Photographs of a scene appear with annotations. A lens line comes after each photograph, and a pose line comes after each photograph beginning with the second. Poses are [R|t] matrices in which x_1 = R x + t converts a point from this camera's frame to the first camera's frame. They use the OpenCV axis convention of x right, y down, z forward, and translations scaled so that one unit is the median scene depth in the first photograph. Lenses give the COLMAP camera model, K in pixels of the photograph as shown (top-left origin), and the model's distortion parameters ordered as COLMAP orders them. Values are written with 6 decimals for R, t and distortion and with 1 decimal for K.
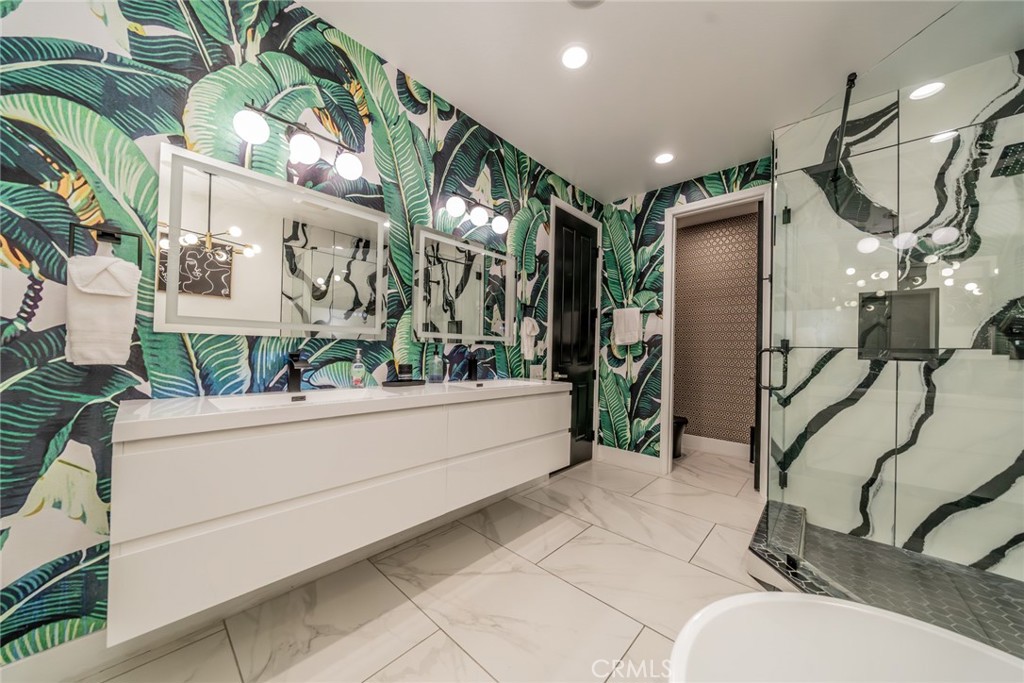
lens RADIAL K [[348.4, 0, 512.6], [0, 348.4, 345.9], [0, 0, 1]] dist [-0.008156, 0.000009]
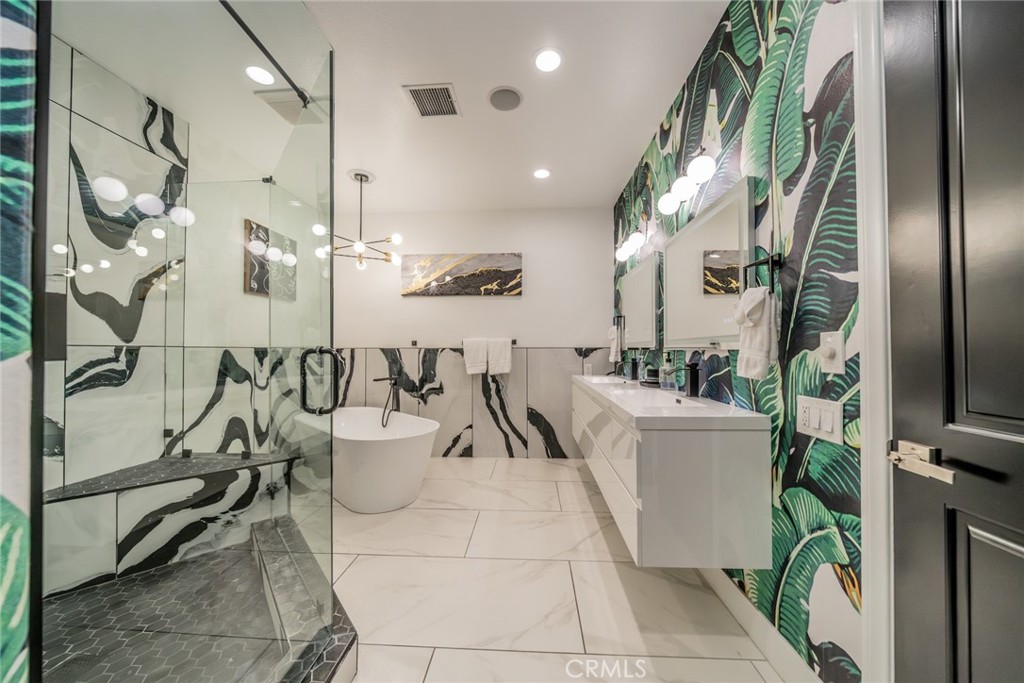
lens RADIAL K [[348.4, 0, 512.6], [0, 348.4, 345.9], [0, 0, 1]] dist [-0.008156, 0.000009]
pose [[-0.770122, -0.028746, -0.637249, 0.634527], [-0.009365, 0.999386, -0.033764, 0.015896], [0.637828, -0.020034, -0.769918, 1.234618]]
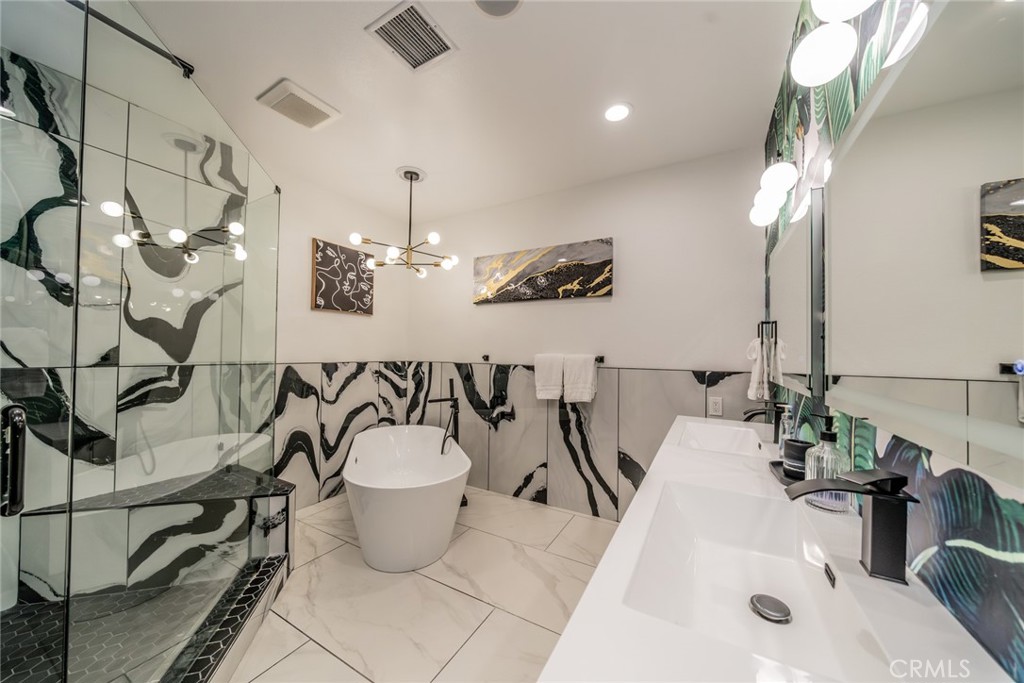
lens RADIAL K [[348.4, 0, 512.6], [0, 348.4, 345.9], [0, 0, 1]] dist [-0.008156, 0.000009]
pose [[-0.972869, -0.038793, -0.228079, 0.207288], [-0.032370, 0.998969, -0.031838, -0.049513], [0.229079, -0.023591, -0.973122, 1.097459]]
